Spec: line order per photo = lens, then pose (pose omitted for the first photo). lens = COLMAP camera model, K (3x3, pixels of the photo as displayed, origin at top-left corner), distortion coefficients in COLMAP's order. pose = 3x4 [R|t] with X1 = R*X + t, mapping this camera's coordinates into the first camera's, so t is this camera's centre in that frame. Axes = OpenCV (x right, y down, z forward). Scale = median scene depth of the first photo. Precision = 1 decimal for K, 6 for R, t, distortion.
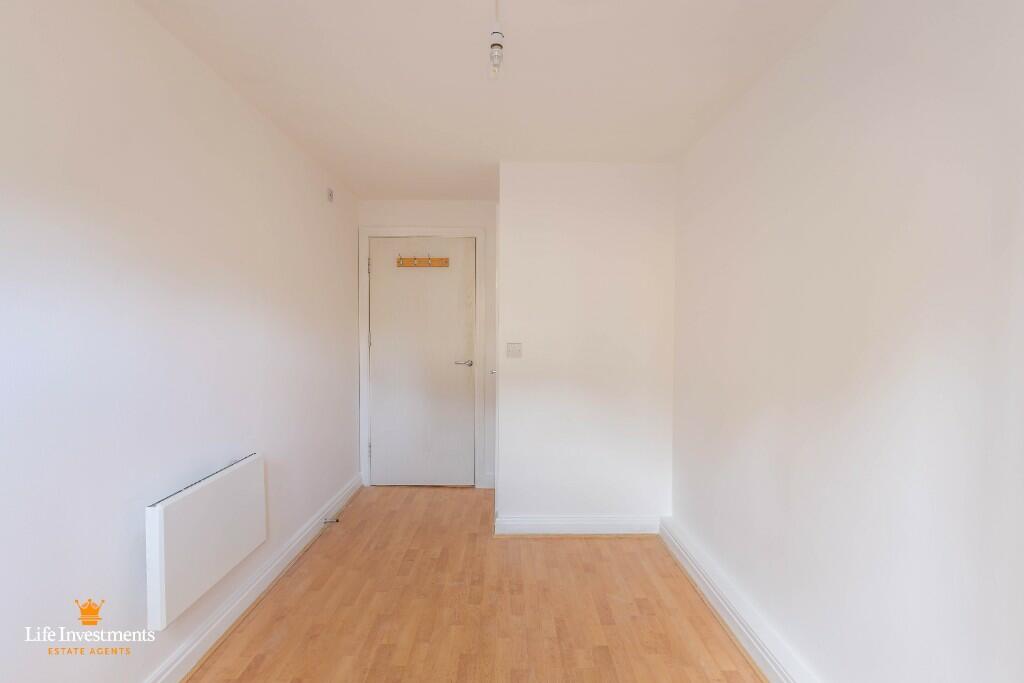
lens RADIAL K [[469.4, 0, 517.3], [0, 469.4, 340.7], [0, 0, 1]] dist [0.002335, -0.000637]
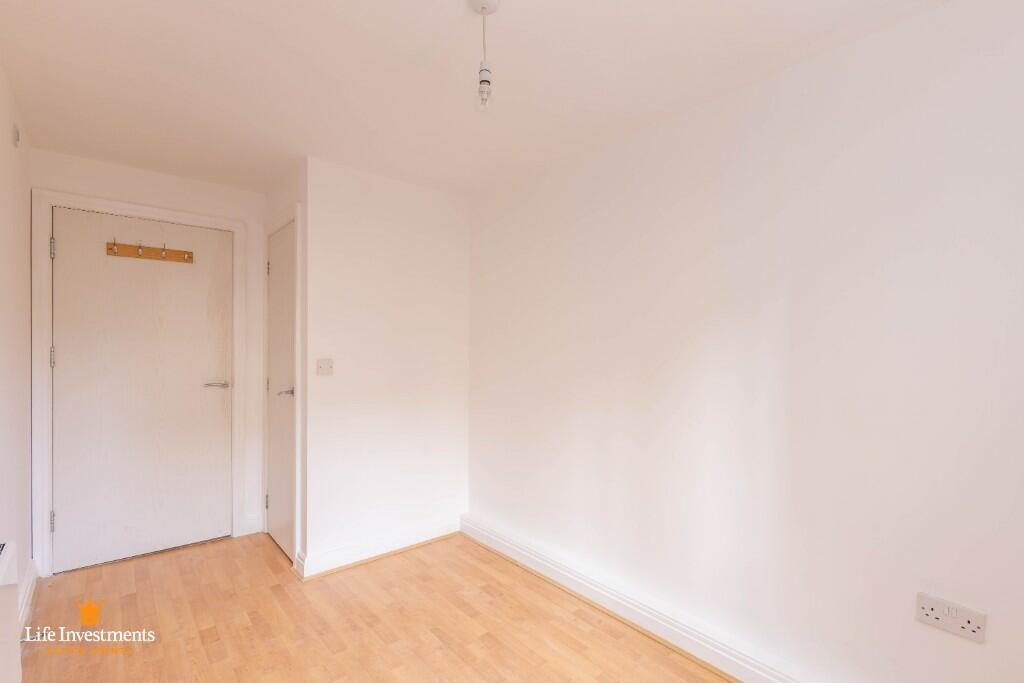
lens RADIAL K [[469.4, 0, 524.6], [0, 469.4, 346.2], [0, 0, 1]] dist [0.002335, -0.000637]
pose [[0.763972, -0.000828, 0.645249, -0.301924], [0.009266, 0.999910, -0.009689, -0.007420], [-0.645183, 0.013381, 0.763911, 0.060708]]
